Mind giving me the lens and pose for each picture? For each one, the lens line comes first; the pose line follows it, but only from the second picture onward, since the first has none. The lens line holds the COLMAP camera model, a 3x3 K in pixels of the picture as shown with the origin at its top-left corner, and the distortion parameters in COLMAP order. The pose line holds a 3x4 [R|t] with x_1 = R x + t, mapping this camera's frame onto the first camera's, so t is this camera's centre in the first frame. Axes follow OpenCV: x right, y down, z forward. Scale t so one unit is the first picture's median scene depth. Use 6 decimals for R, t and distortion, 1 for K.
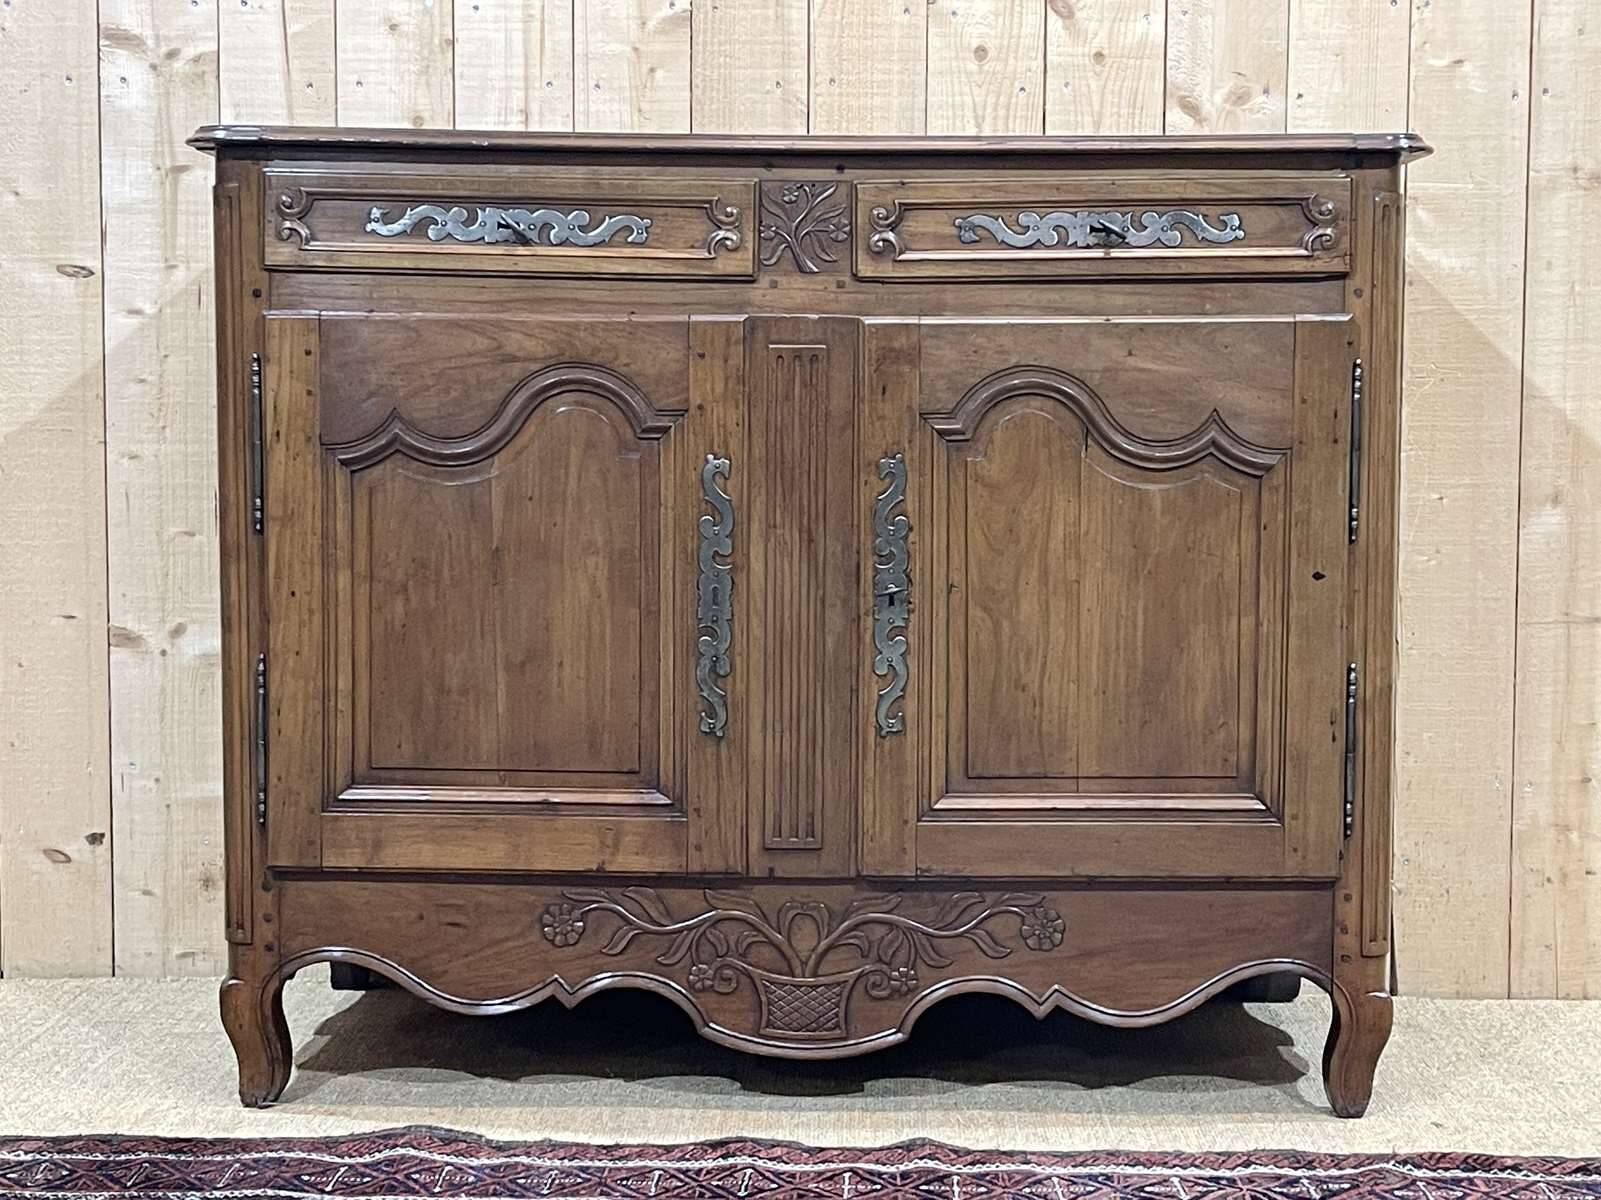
lens RADIAL K [[2626.0, 0, 796.2], [0, 2626.0, 582.0], [0, 0, 1]] dist [0.189739, -0.732166]
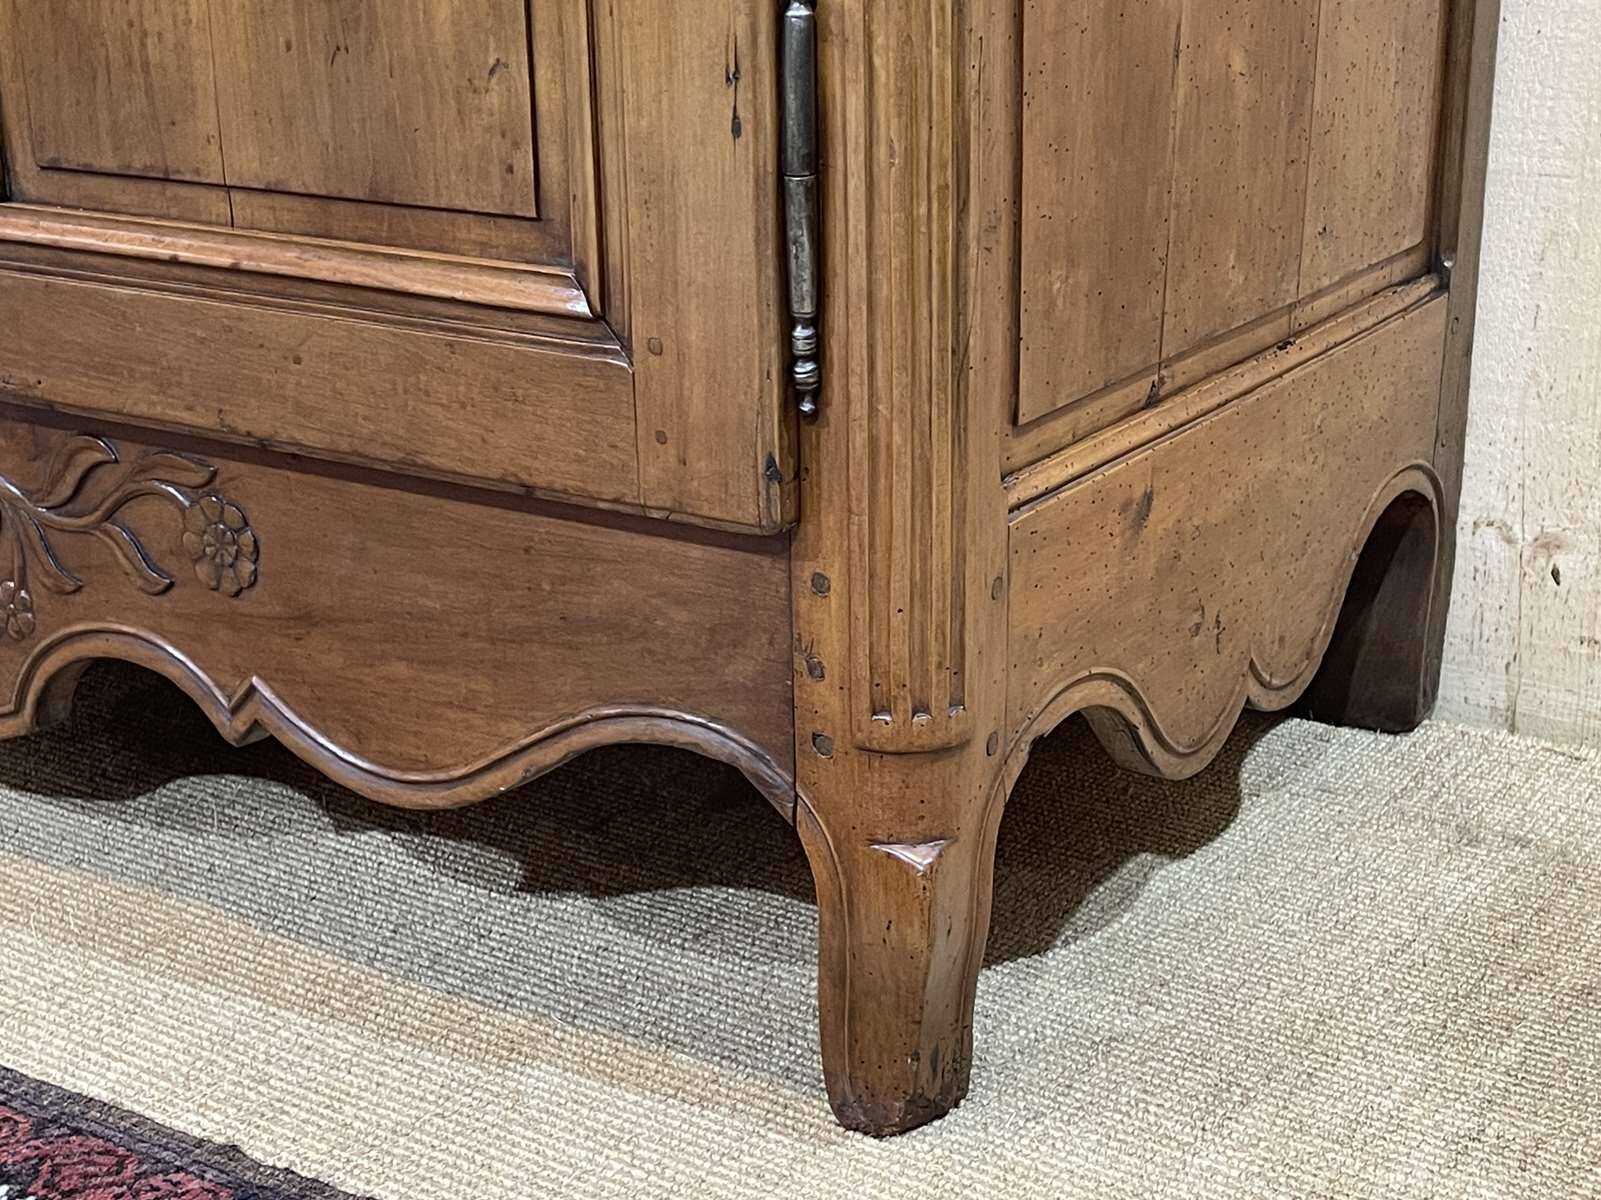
lens RADIAL K [[2460.0, 0, 800.5], [0, 2460.0, 600.0], [0, 0, 1]] dist [0.171200, -0.625107]
pose [[0.843704, 0.161699, -0.511875, 0.379225], [-0.026720, 0.965022, 0.260803, 0.034829], [0.536143, -0.206363, 0.818514, 0.731644]]
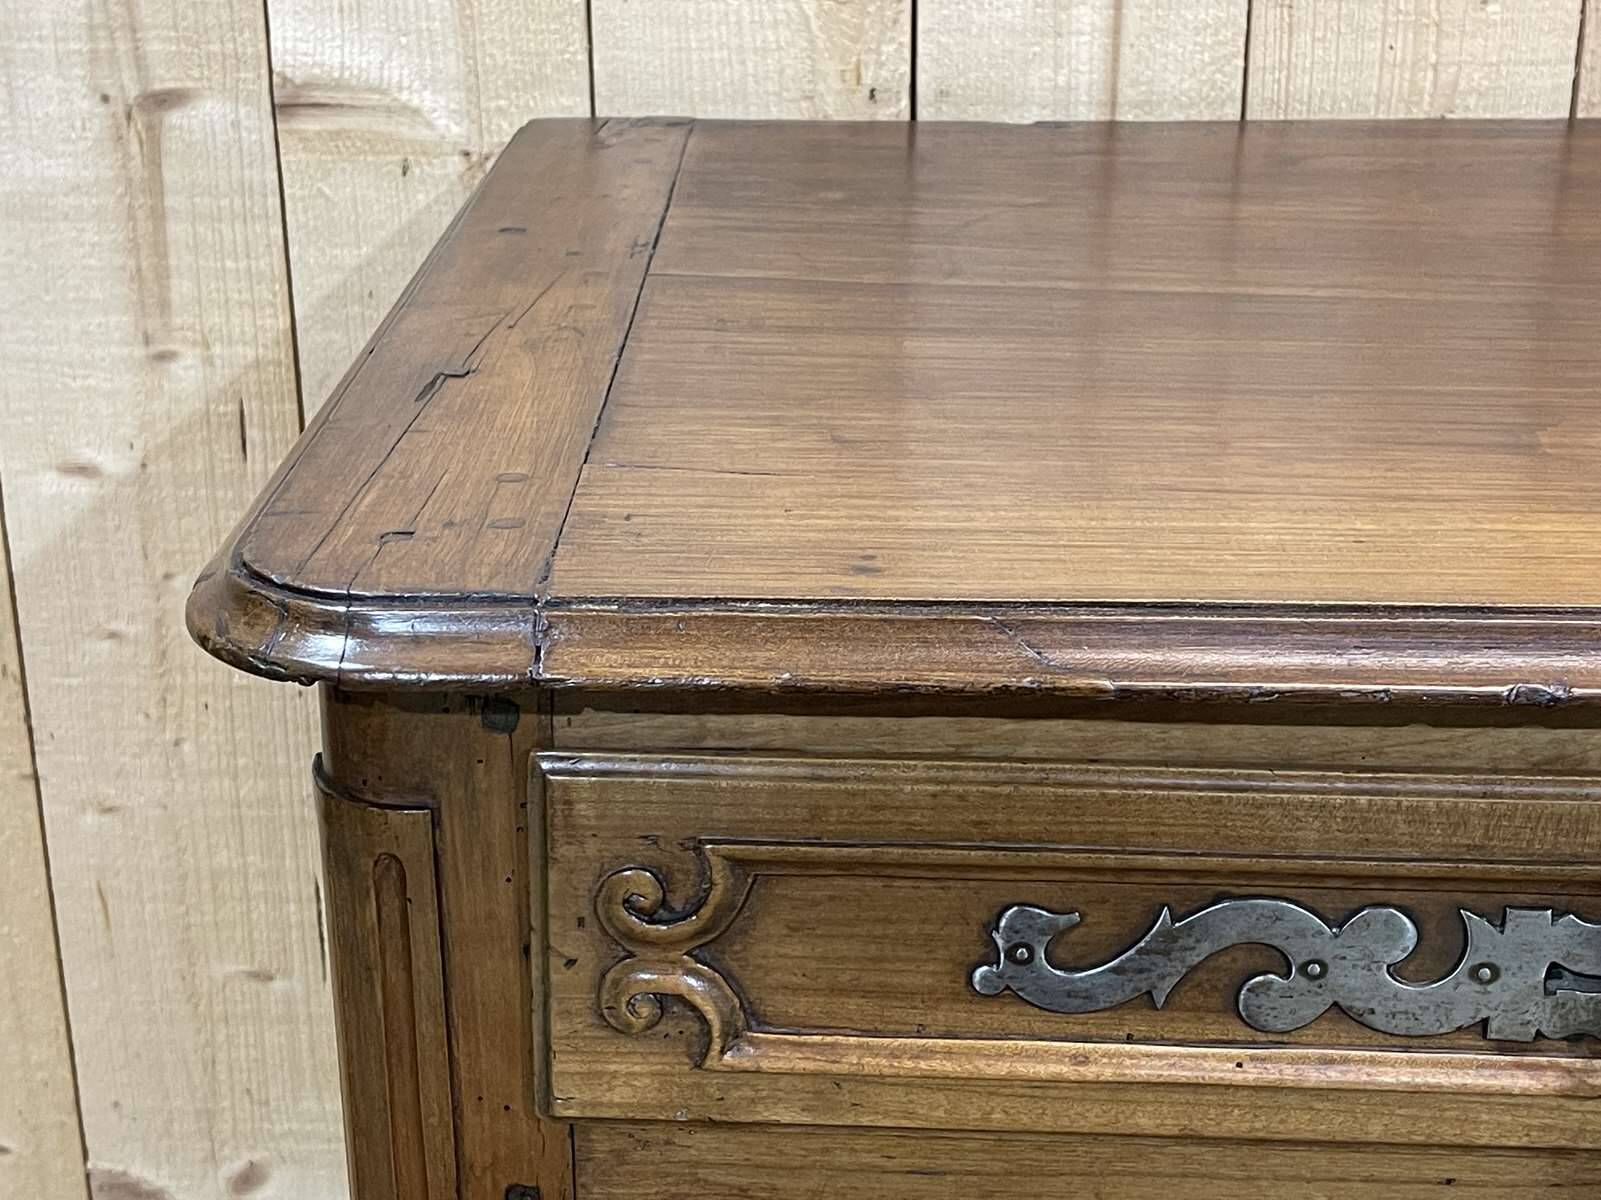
lens RADIAL K [[2460.0, 0, 800.5], [0, 2460.0, 600.0], [0, 0, 1]] dist [0.171200, -0.625107]
pose [[0.999911, -0.013349, -0.000553, -0.176272], [0.012942, 0.957414, 0.288428, -0.228197], [-0.003321, -0.288409, 0.957501, 0.791623]]
